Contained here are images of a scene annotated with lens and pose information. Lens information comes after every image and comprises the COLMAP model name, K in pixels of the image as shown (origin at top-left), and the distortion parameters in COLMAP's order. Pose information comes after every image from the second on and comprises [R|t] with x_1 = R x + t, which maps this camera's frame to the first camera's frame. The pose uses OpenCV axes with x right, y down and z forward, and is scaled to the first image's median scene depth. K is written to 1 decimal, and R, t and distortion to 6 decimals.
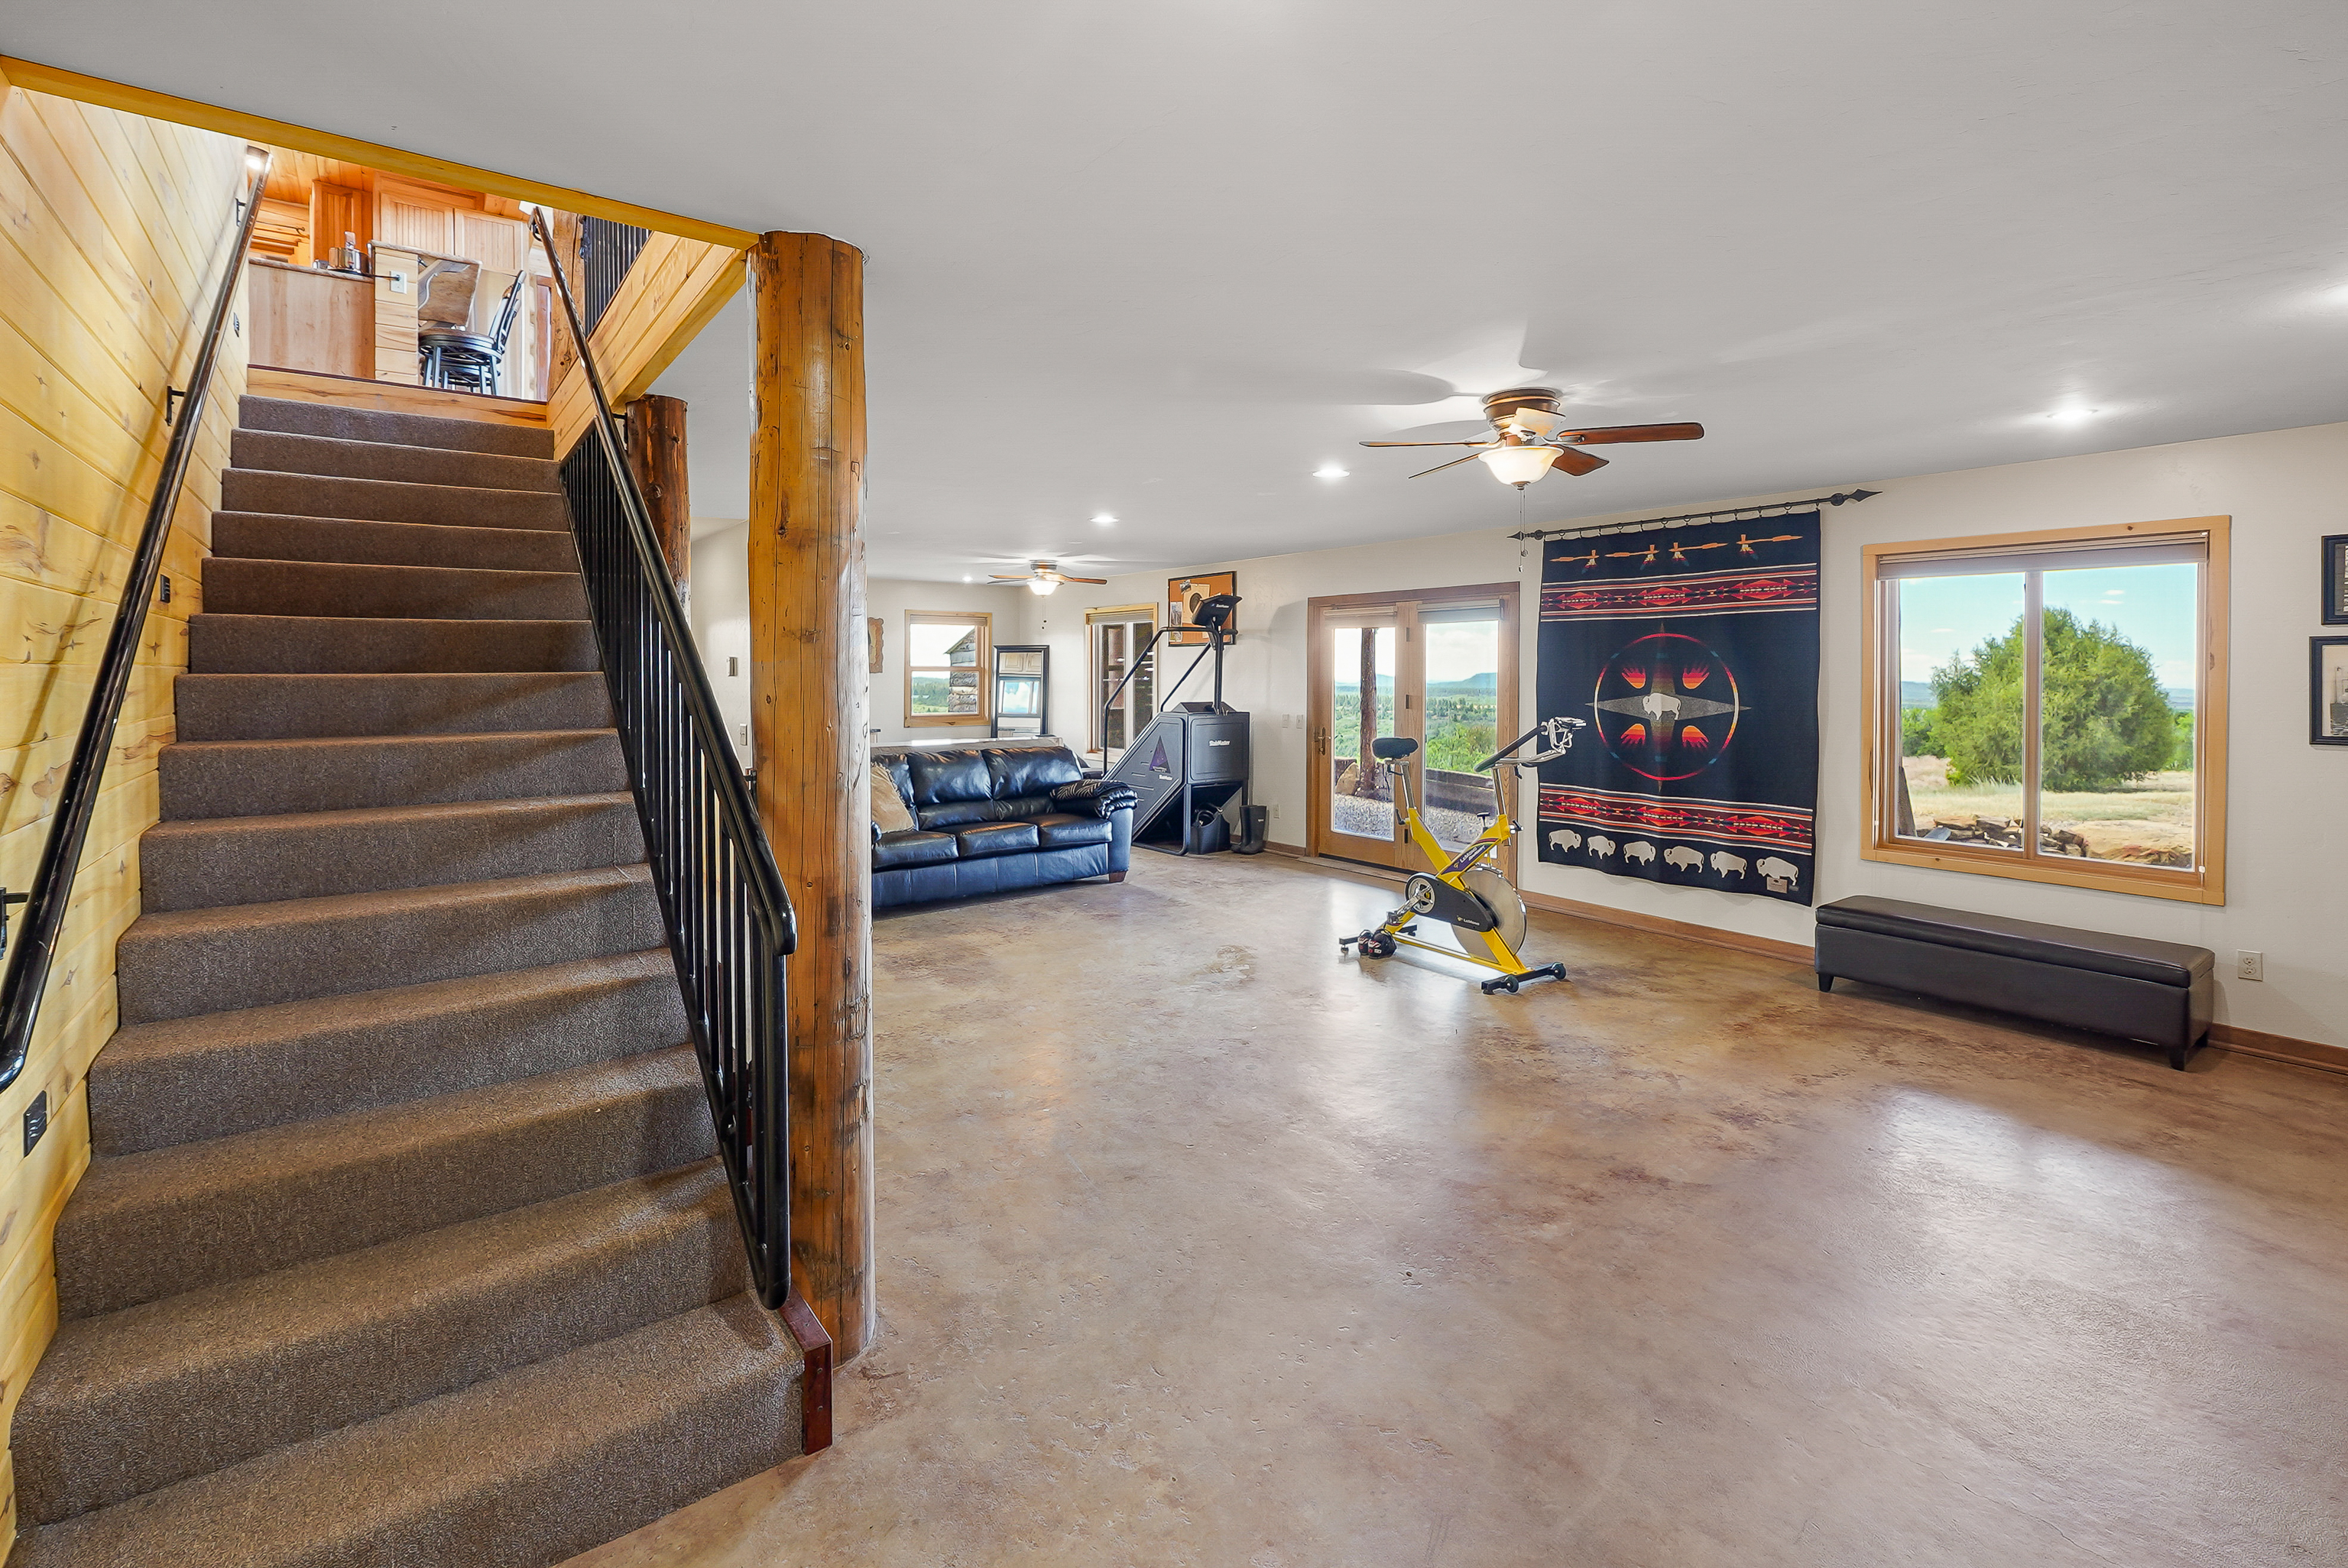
lens RADIAL K [[1019.4, 0, 1168.5], [0, 1019.4, 684.1], [0, 0, 1]] dist [-0.003028, -0.000051]
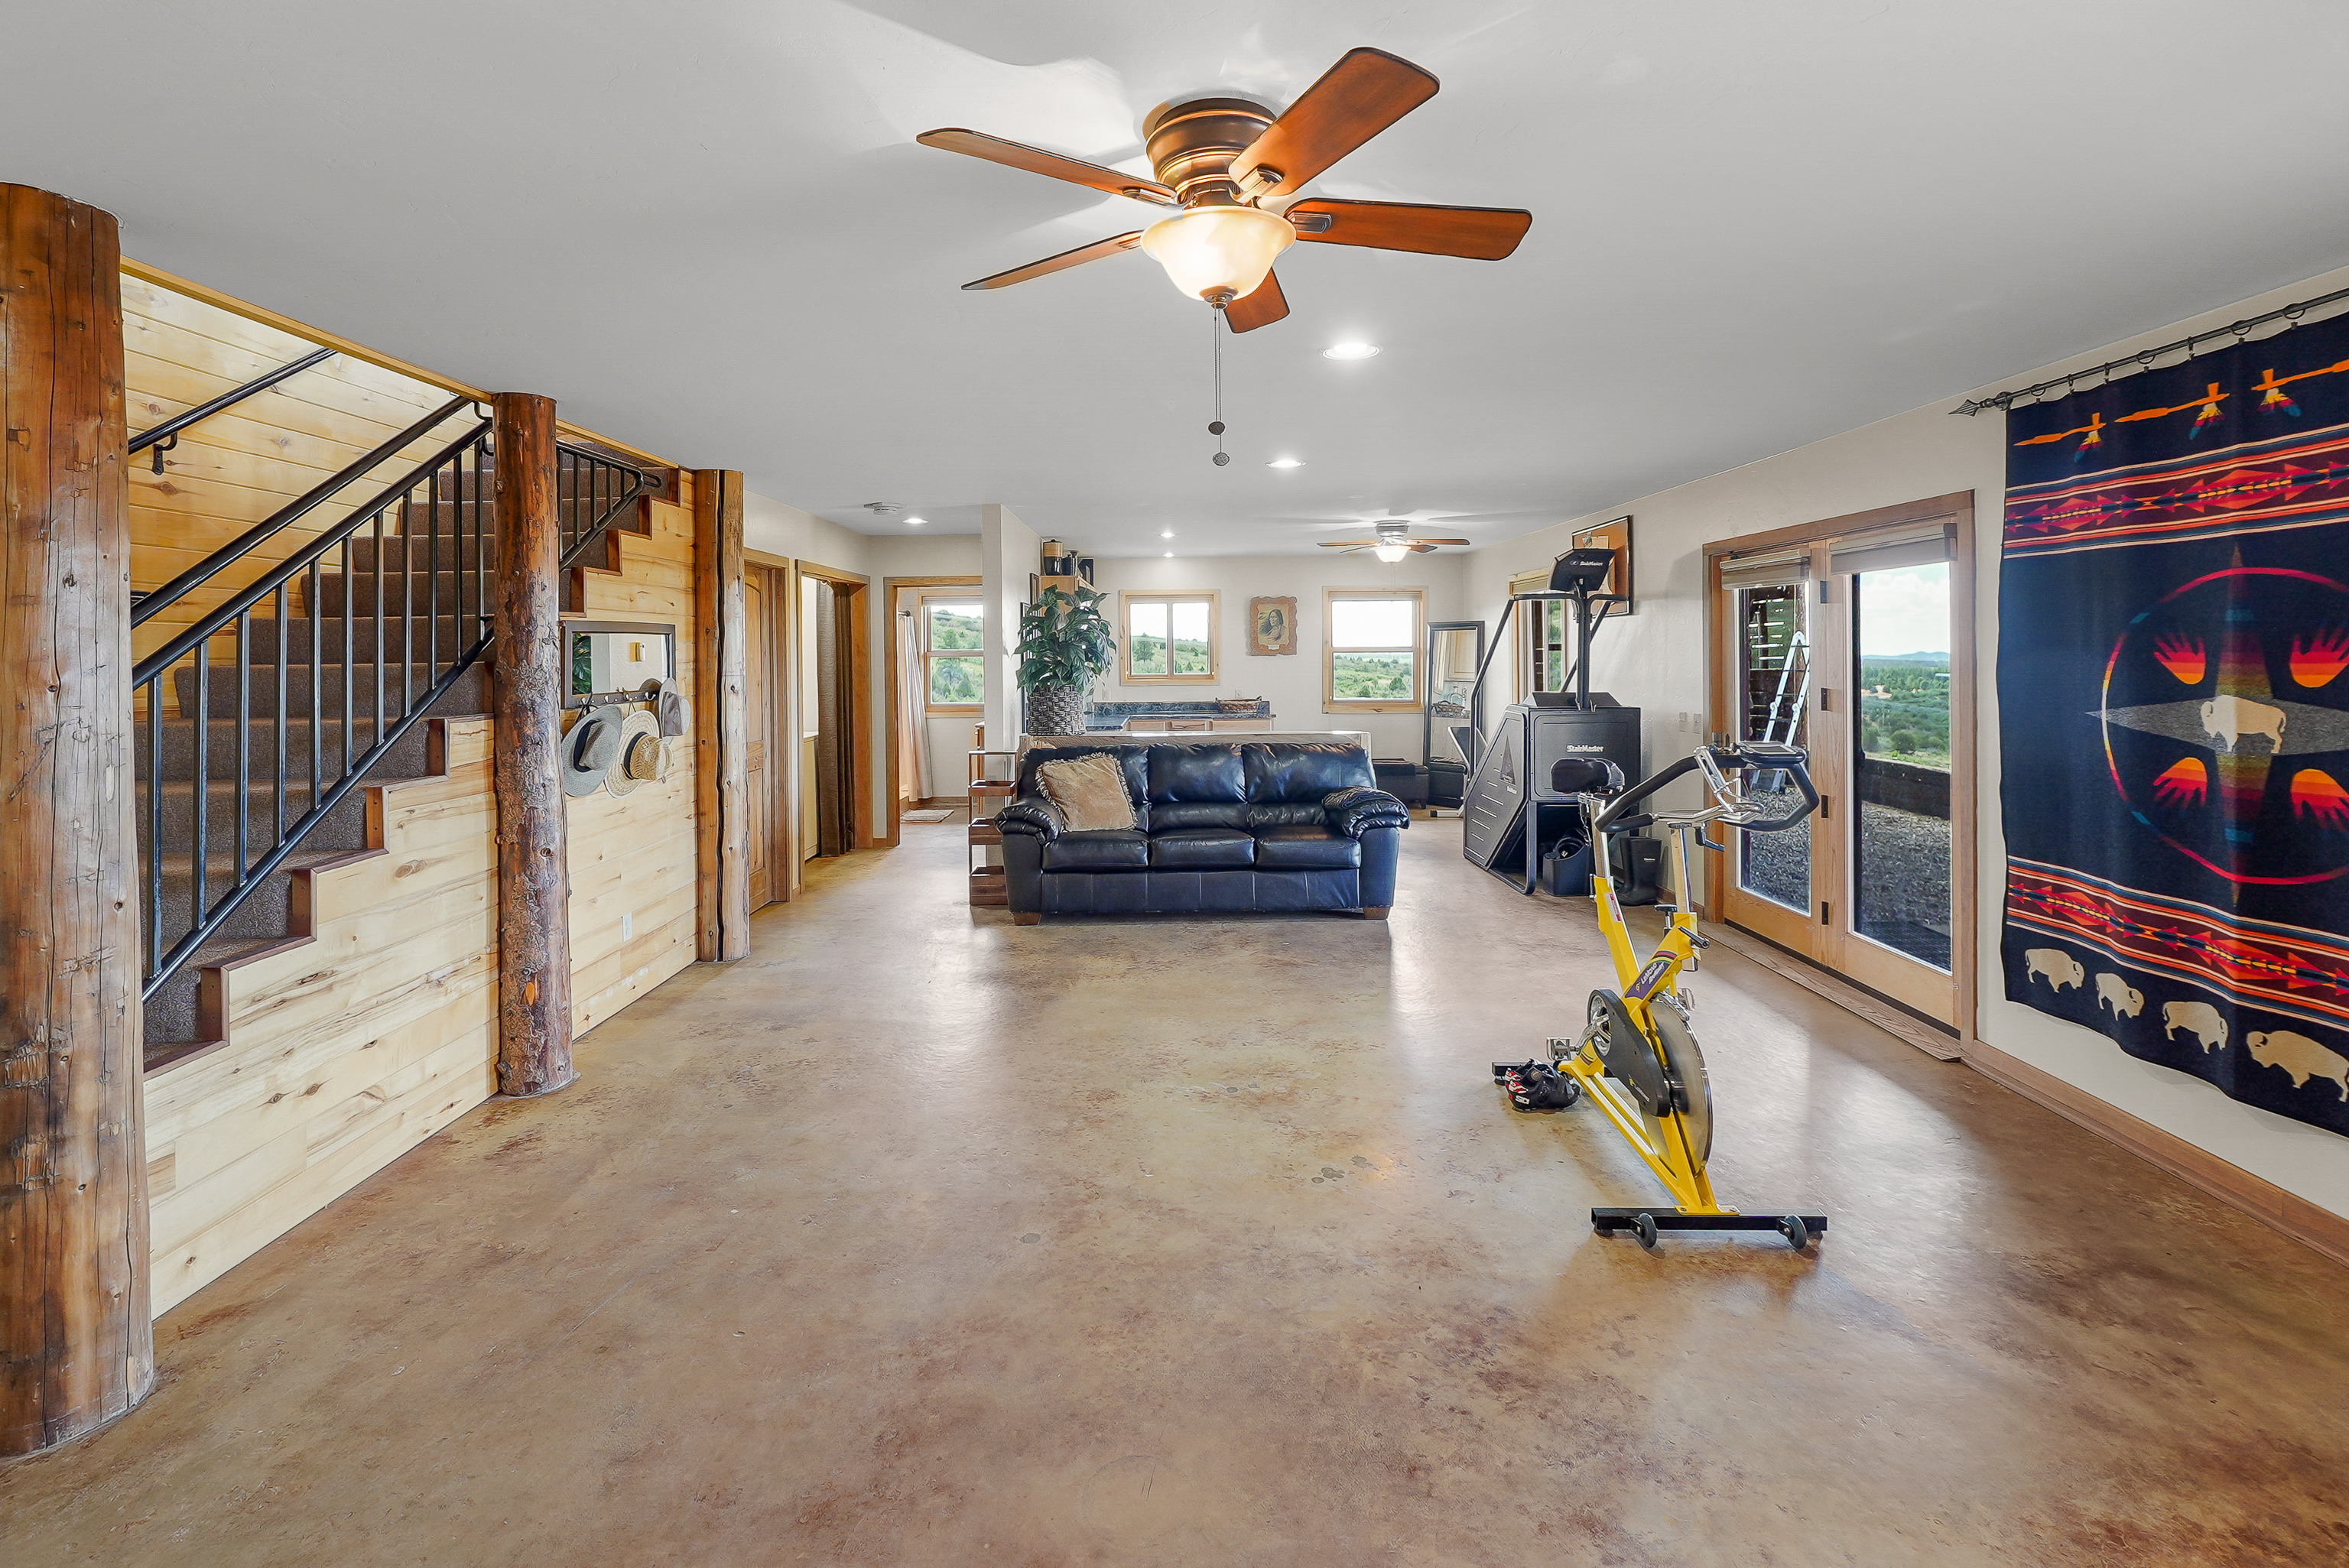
lens RADIAL K [[1021.6, 0, 1170.1], [0, 1021.6, 654.6], [0, 0, 1]] dist [-0.015198, 0.004343]
pose [[0.800432, -0.004312, -0.599409, 0.347498], [-0.000948, 0.999964, -0.008460, -0.005303], [0.599423, 0.007340, 0.800398, 0.313177]]
